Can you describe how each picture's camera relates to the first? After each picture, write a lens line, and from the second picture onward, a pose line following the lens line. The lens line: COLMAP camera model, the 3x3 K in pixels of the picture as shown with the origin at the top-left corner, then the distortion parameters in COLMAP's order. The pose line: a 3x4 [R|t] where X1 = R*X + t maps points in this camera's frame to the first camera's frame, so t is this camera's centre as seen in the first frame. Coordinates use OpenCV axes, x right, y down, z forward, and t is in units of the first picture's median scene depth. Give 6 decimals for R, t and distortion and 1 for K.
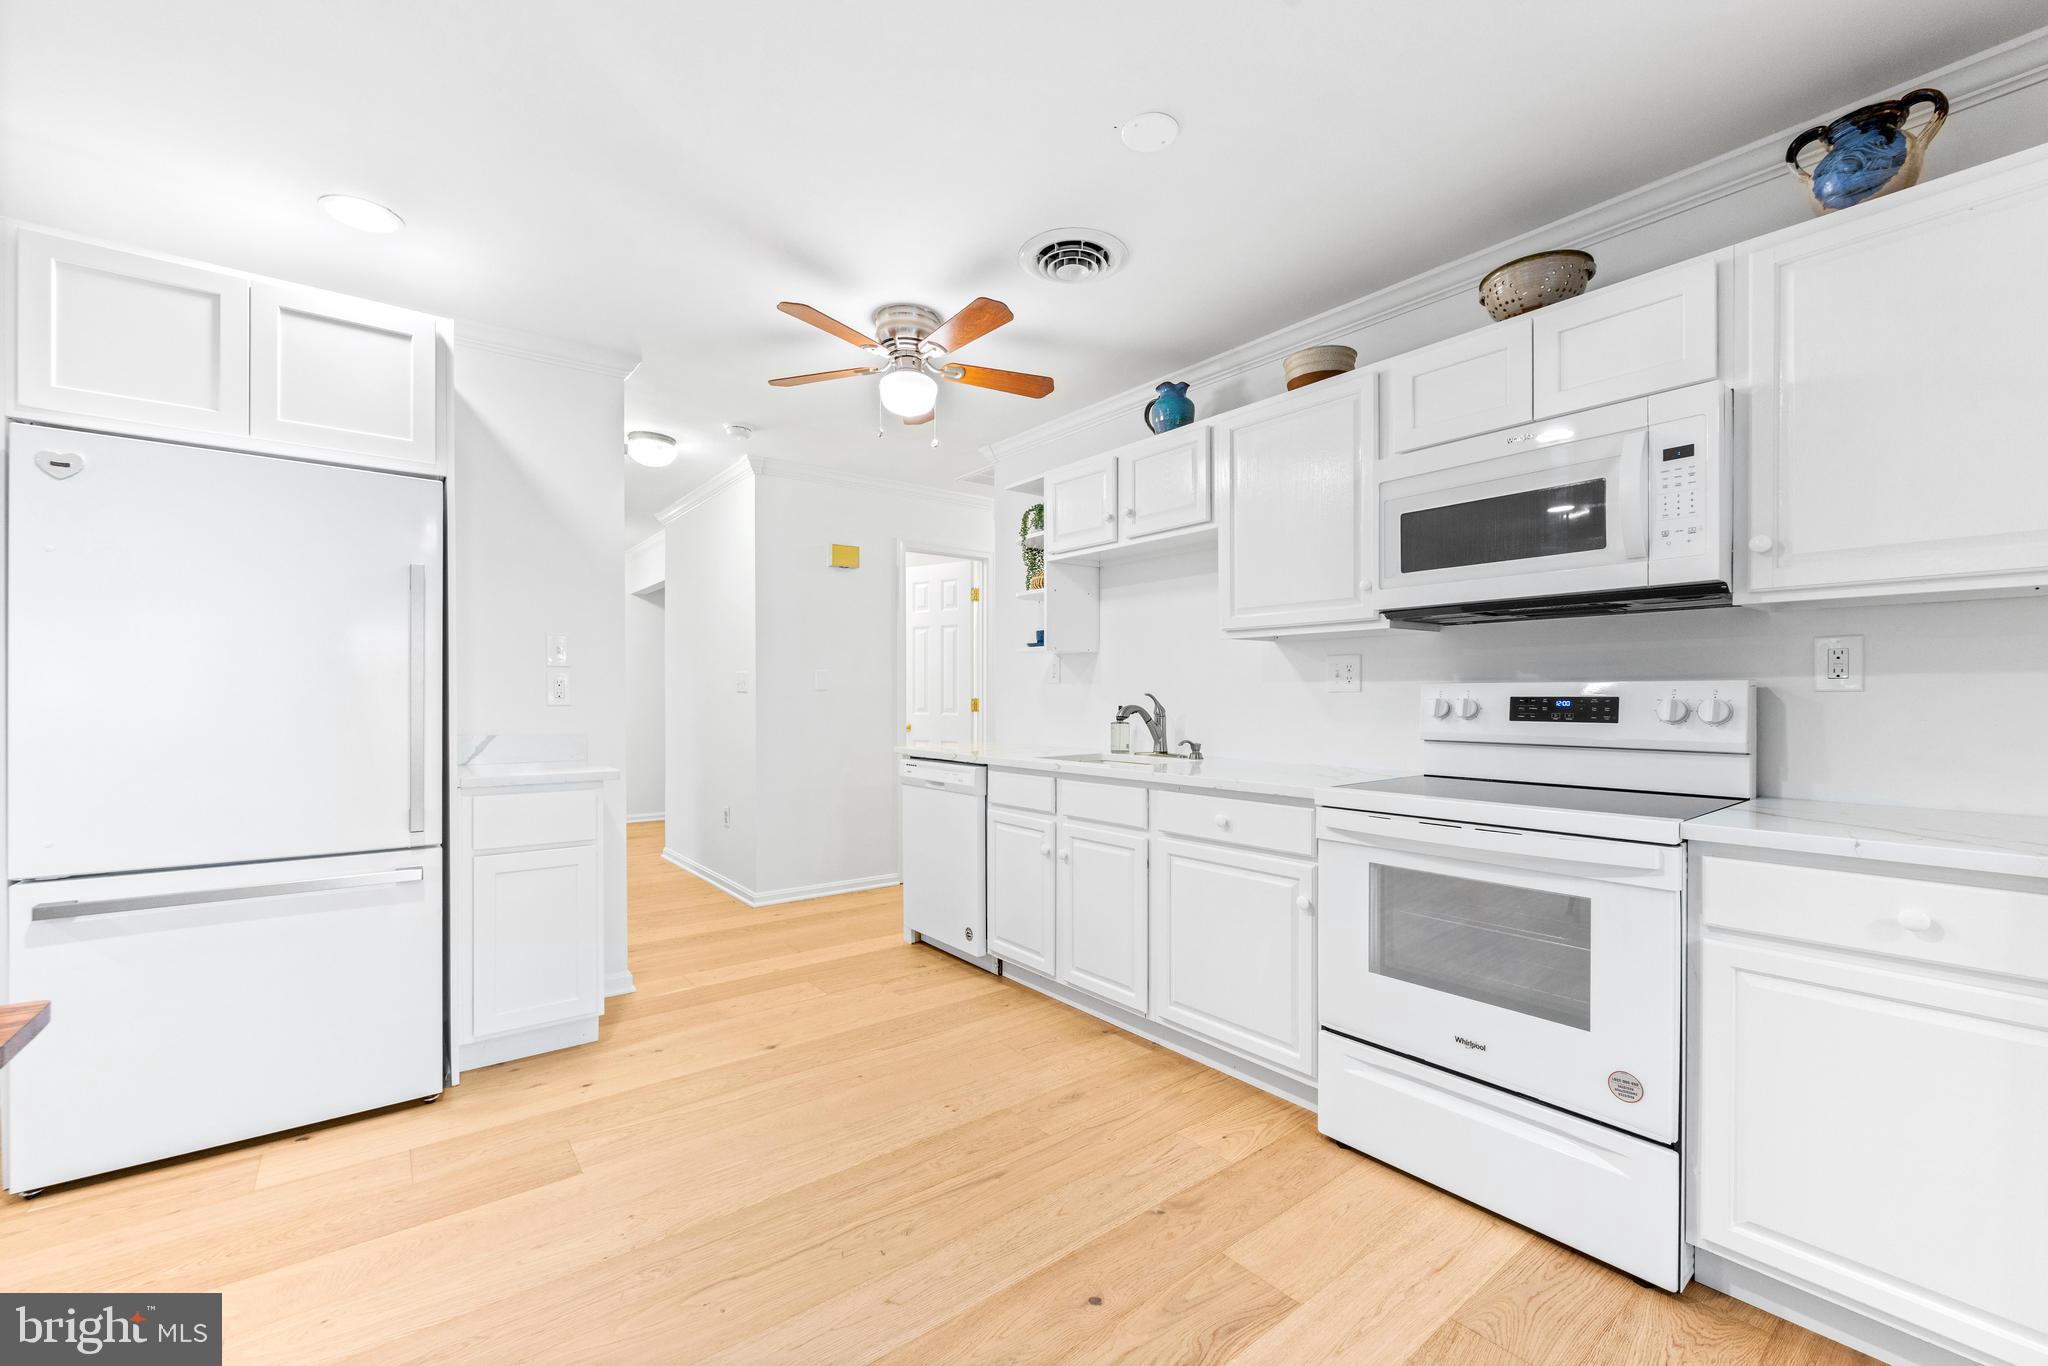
lens RADIAL K [[832.6, 0, 1029.6], [0, 832.6, 698.7], [0, 0, 1]] dist [-0.000534, -0.000086]
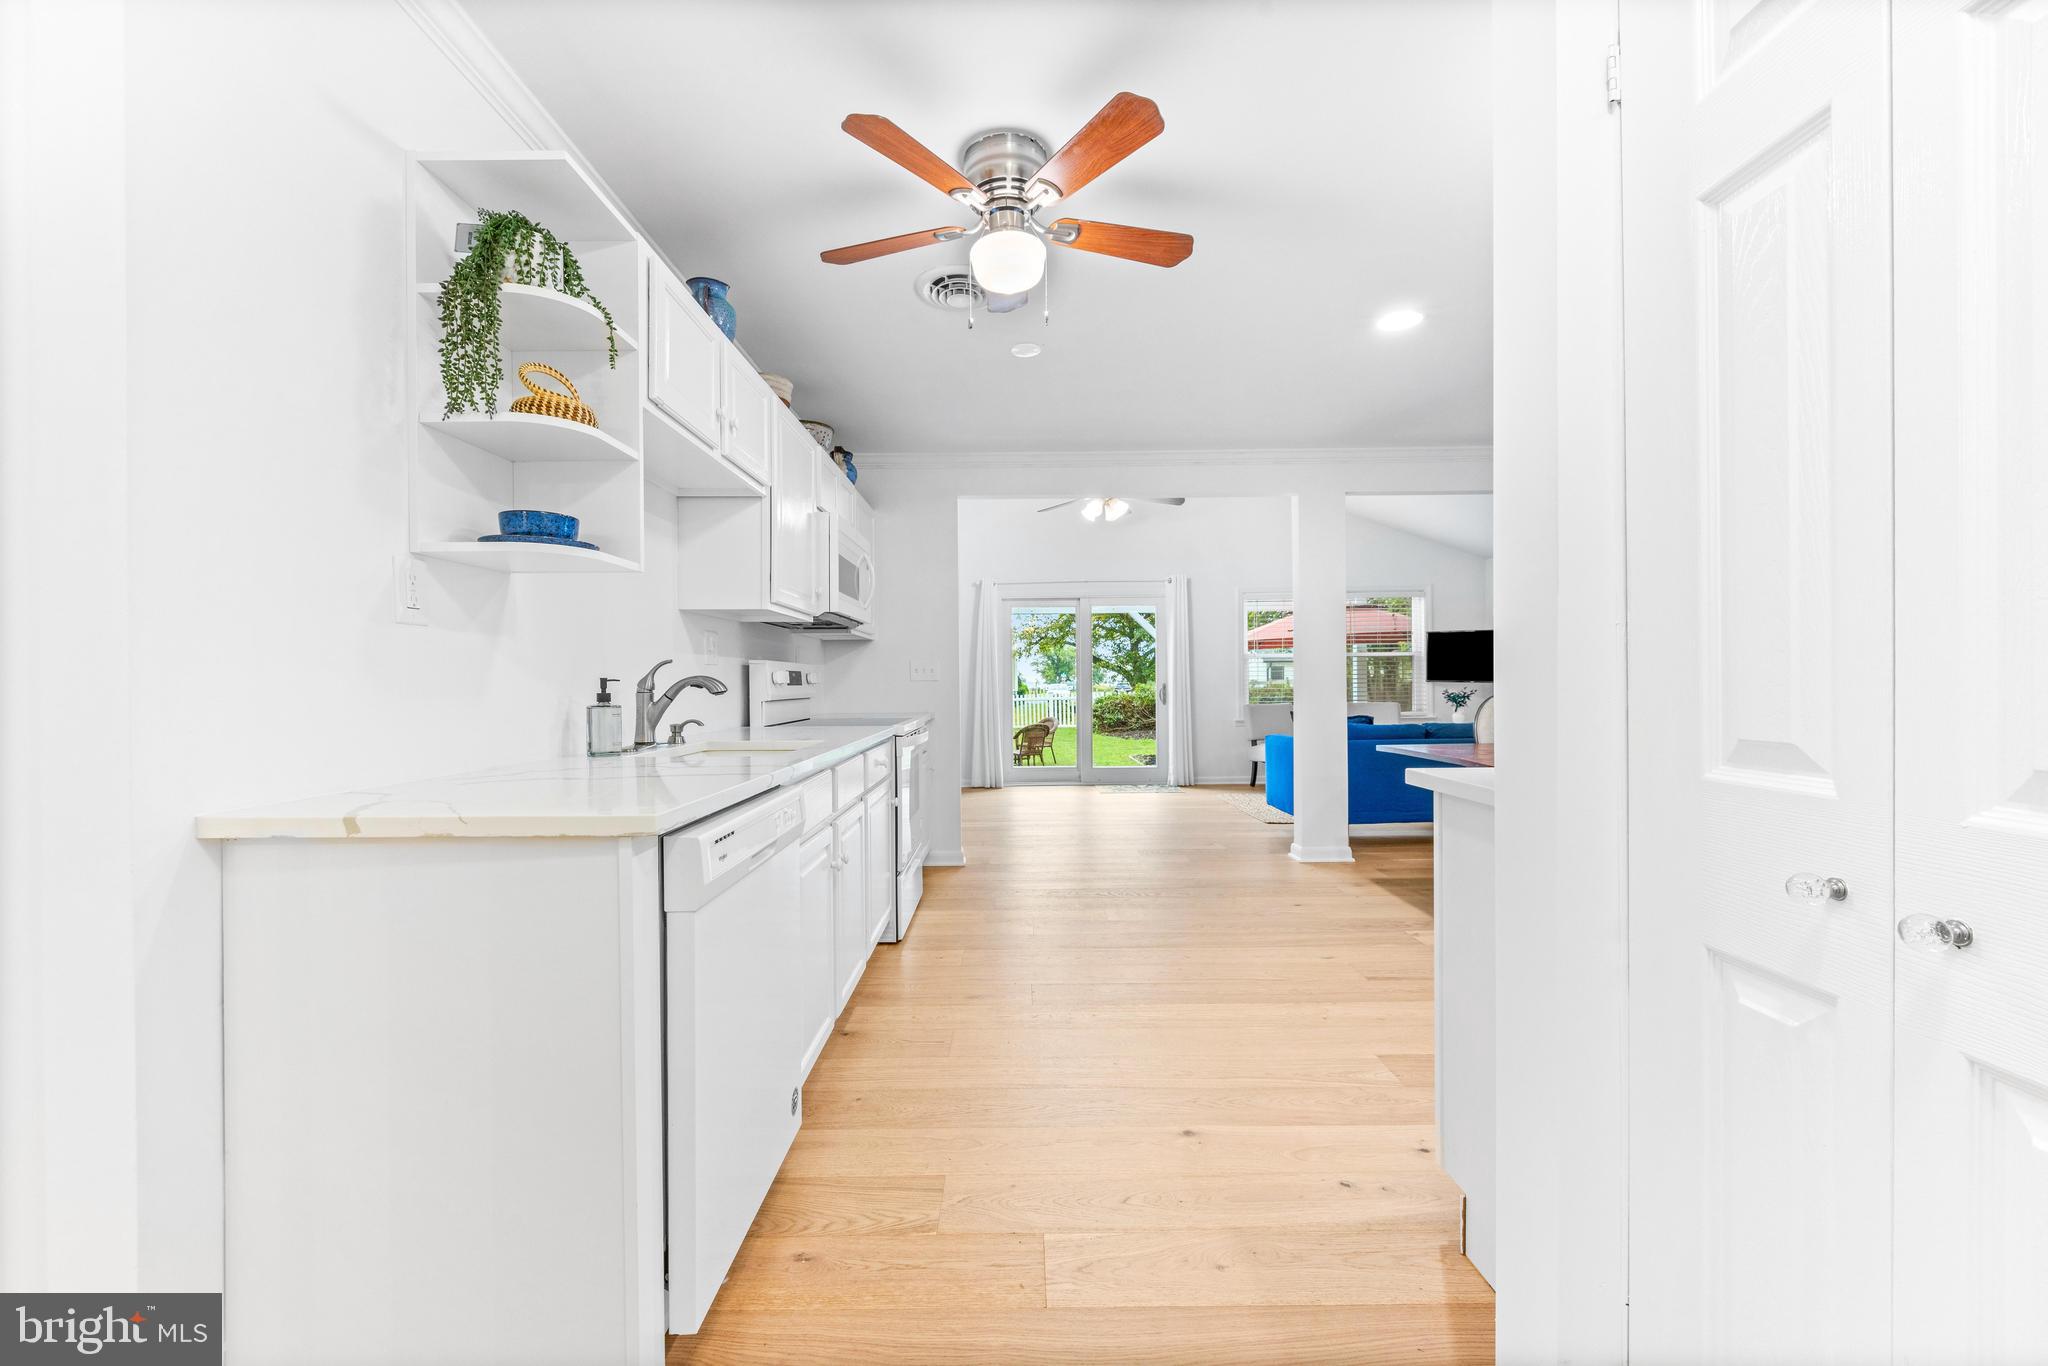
lens RADIAL K [[816.0, 0, 1019.4], [0, 816.0, 689.5], [0, 0, 1]] dist [-0.001761, 0.000067]
pose [[-0.782603, 0.001967, 0.622518, -0.784867], [0.010857, 0.999886, 0.010490, 0.021786], [-0.622426, 0.014968, -0.782536, 2.017356]]
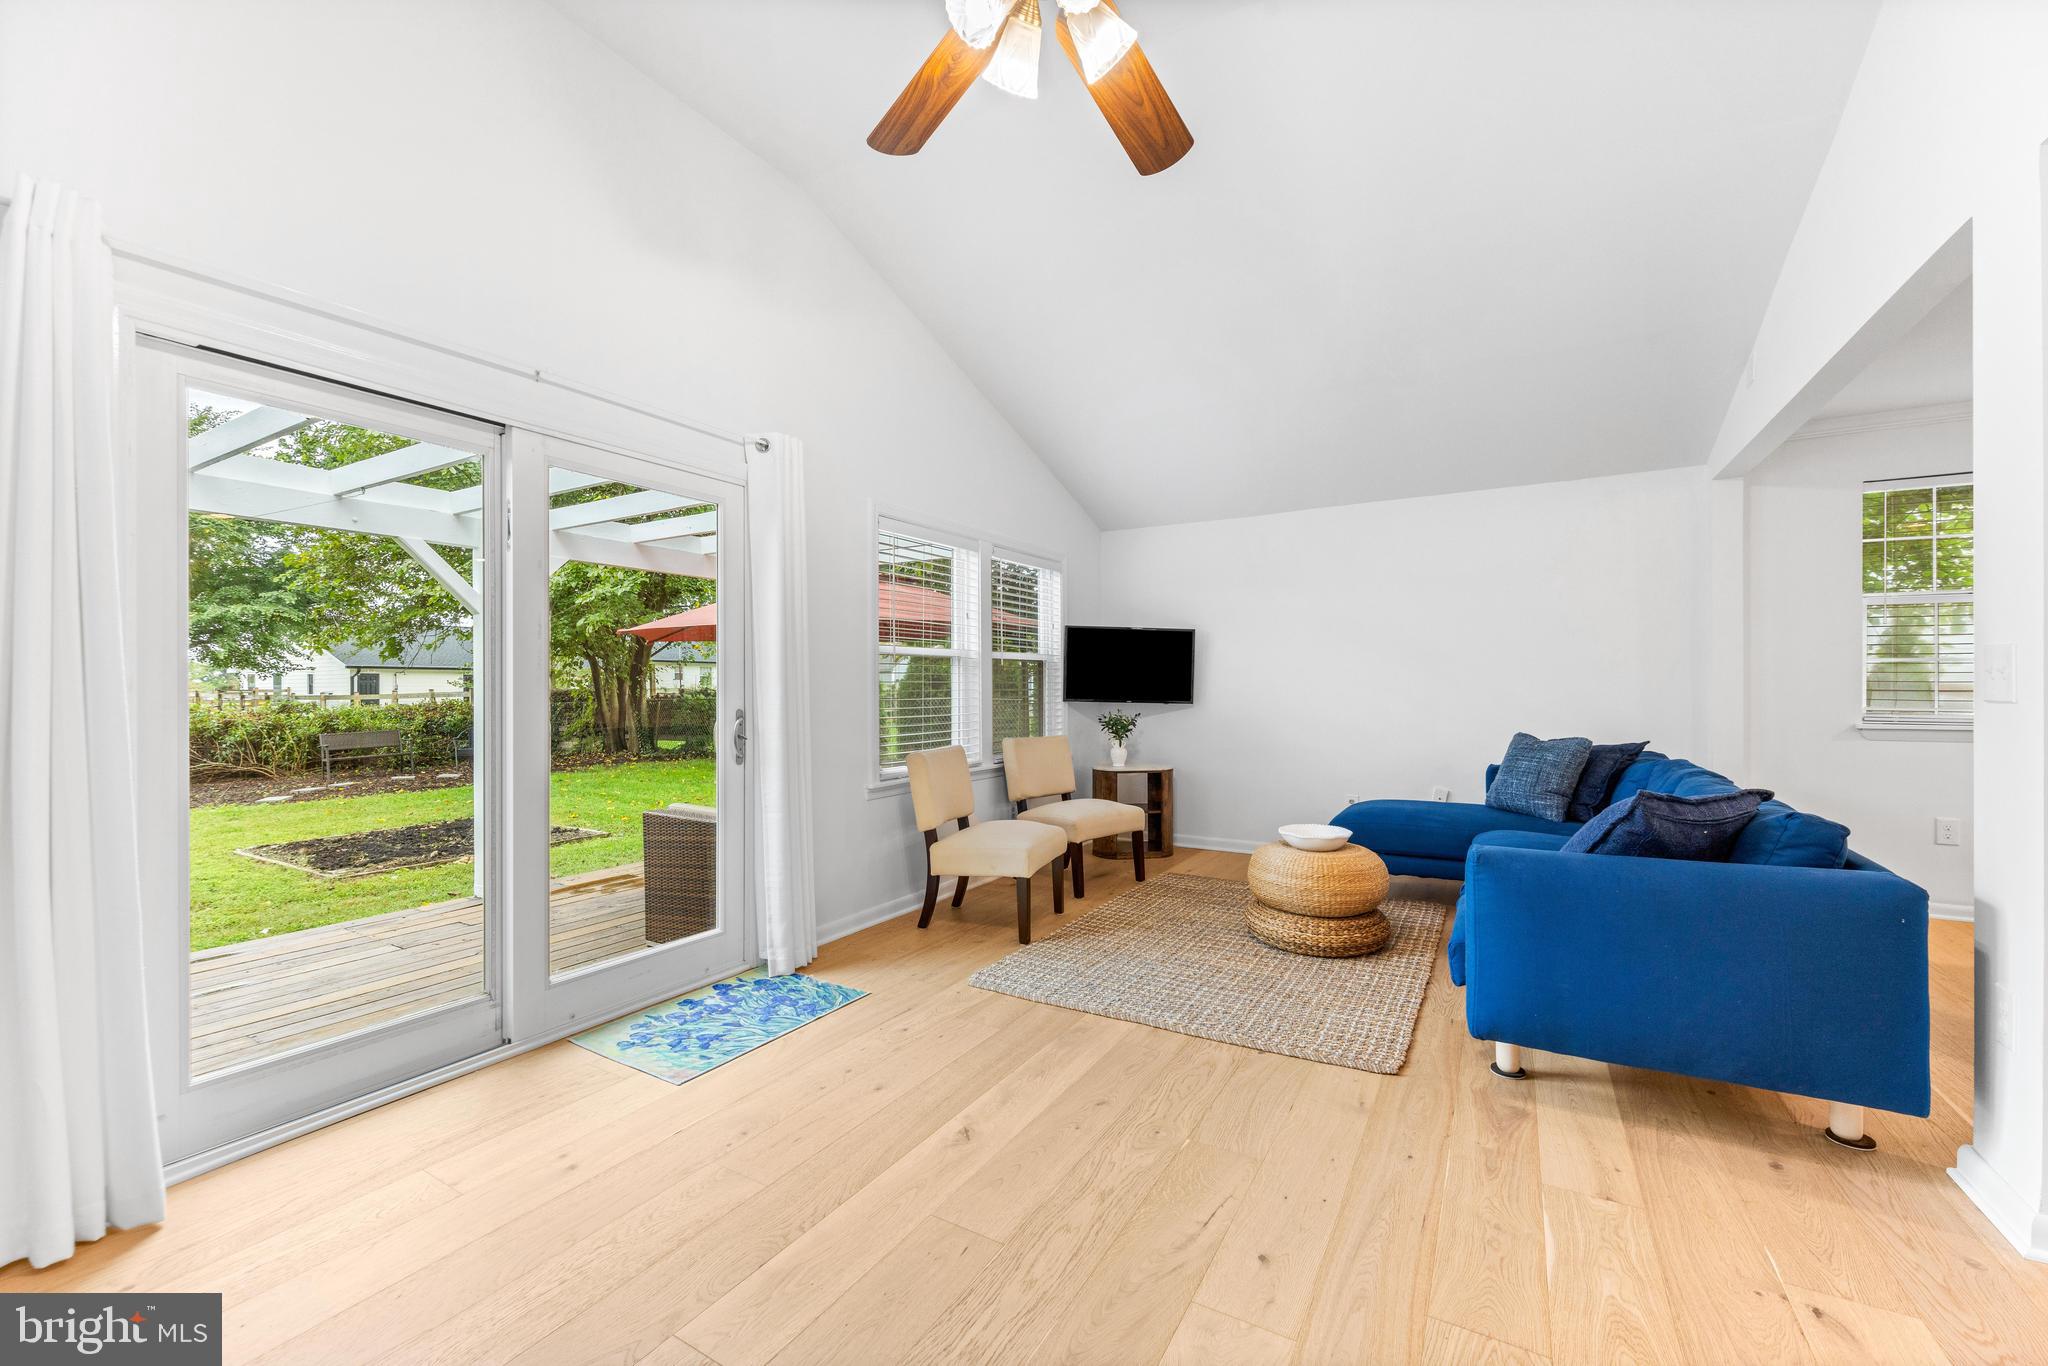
lens RADIAL K [[819.6, 0, 1023.8], [0, 819.6, 689.6], [0, 0, 1]] dist [-0.001635, 0.000265]
pose [[-0.933426, 0.002300, -0.358764, 1.110677], [0.002018, 0.999997, 0.001160, 0.006240], [0.358765, 0.000359, -0.933428, 0.169429]]
